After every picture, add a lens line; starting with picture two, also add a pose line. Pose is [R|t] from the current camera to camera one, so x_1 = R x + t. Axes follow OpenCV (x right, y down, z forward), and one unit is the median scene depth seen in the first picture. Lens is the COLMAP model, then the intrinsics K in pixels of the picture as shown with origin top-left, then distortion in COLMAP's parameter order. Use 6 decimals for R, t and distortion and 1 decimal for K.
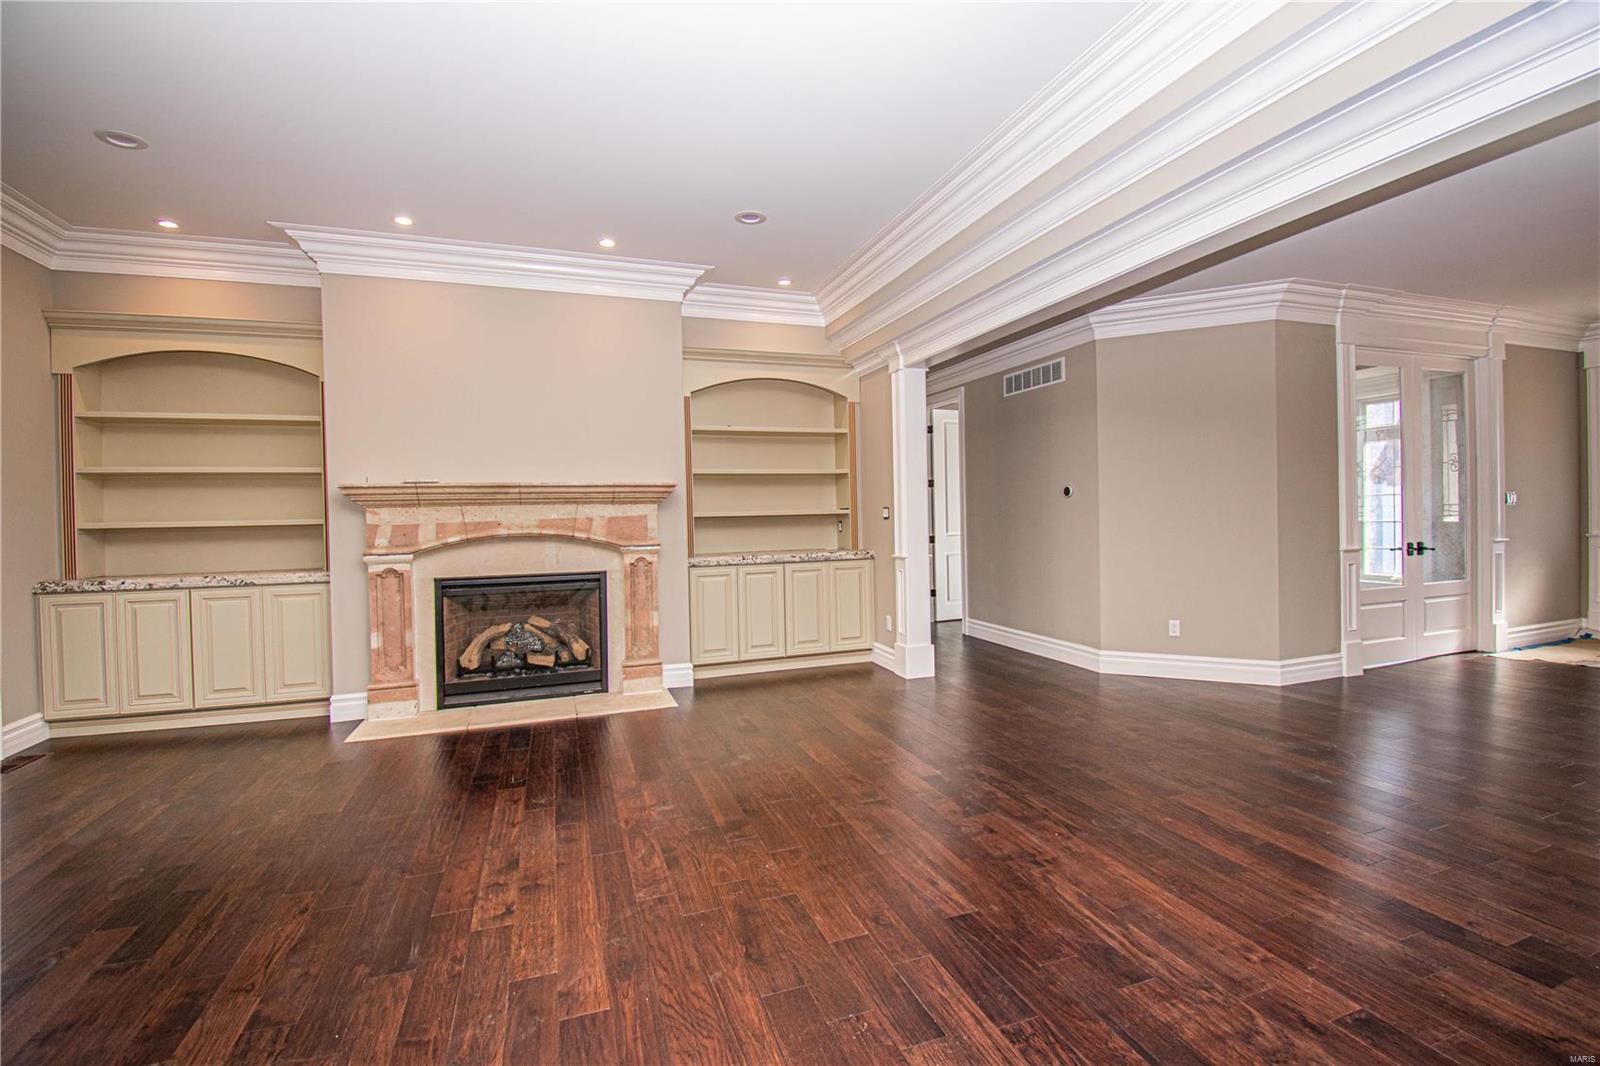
lens RADIAL K [[708.7, 0, 802.8], [0, 708.7, 523.8], [0, 0, 1]] dist [0.010190, -0.013863]
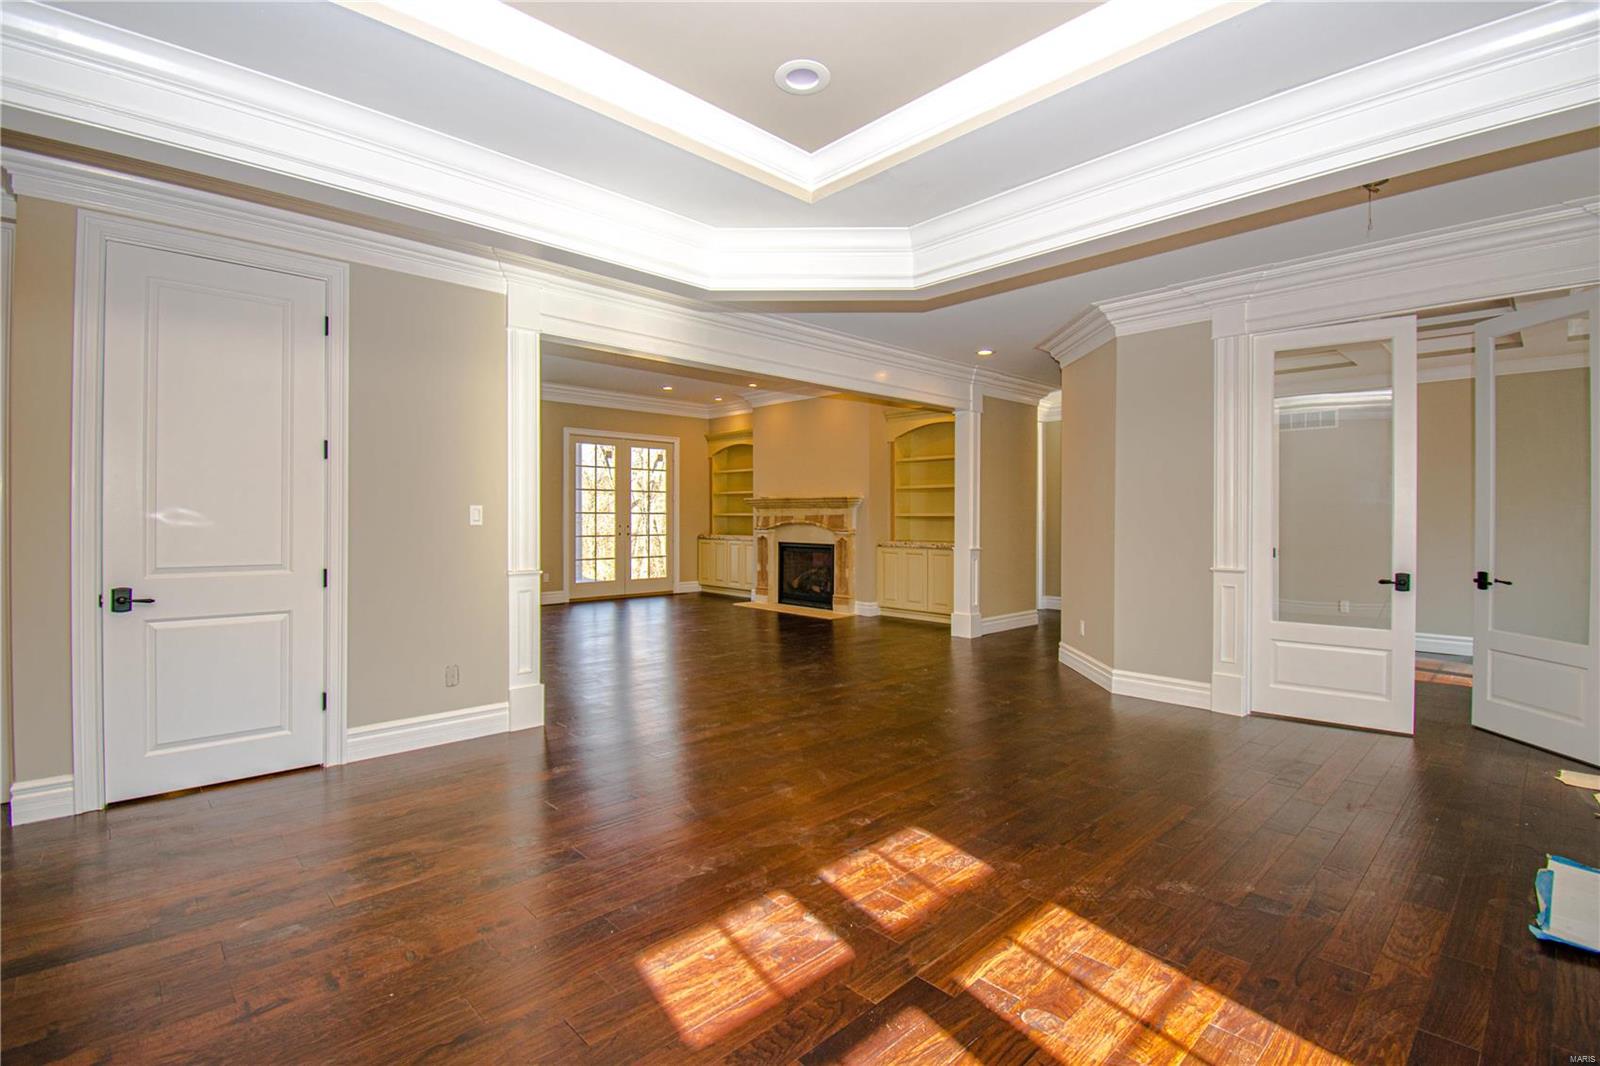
lens RADIAL K [[708.7, 0, 806.5], [0, 708.7, 526.8], [0, 0, 1]] dist [0.010190, -0.013863]
pose [[0.422885, 0.037146, -0.905422, 1.369058], [-0.021296, 0.999291, 0.031050, -0.034446], [0.905933, 0.006151, 0.423376, 0.159733]]
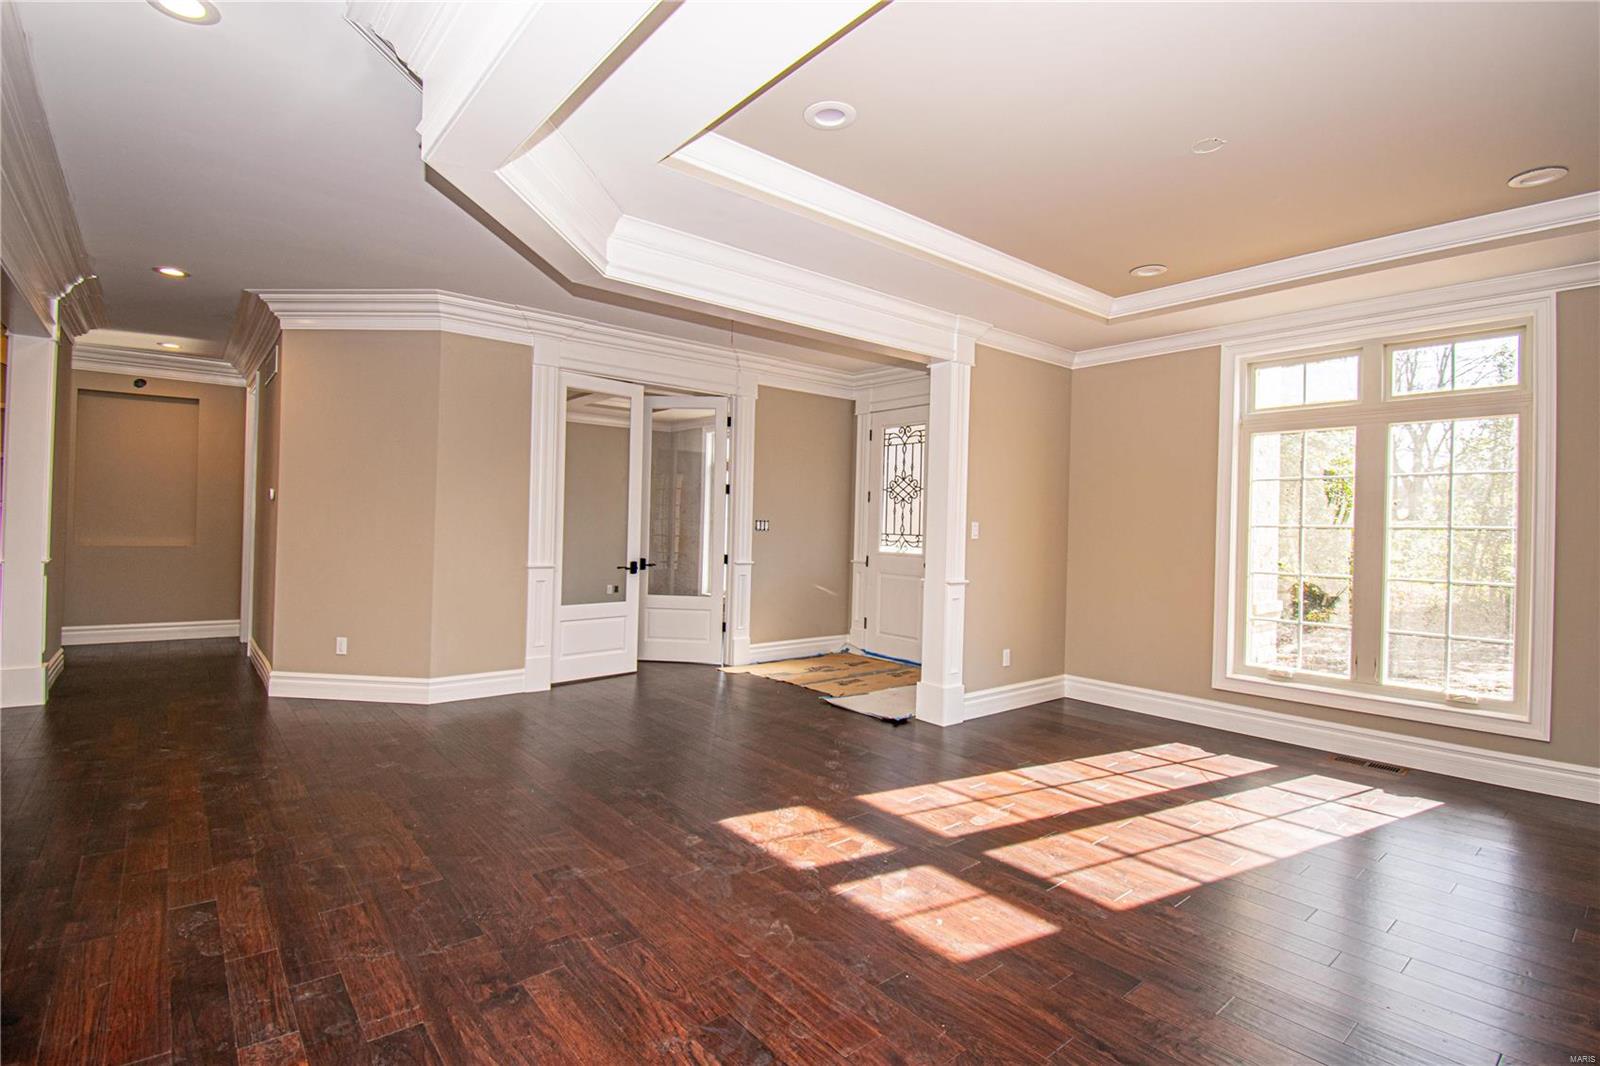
lens RADIAL K [[748.0, 0, 787.6], [0, 748.0, 512.9], [0, 0, 1]] dist [-0.000758, -0.008067]
pose [[0.942496, 0.051238, 0.330266, 0.750276], [-0.042087, 0.998508, -0.034804, -0.018027], [-0.331556, 0.018903, 0.943246, -0.129753]]
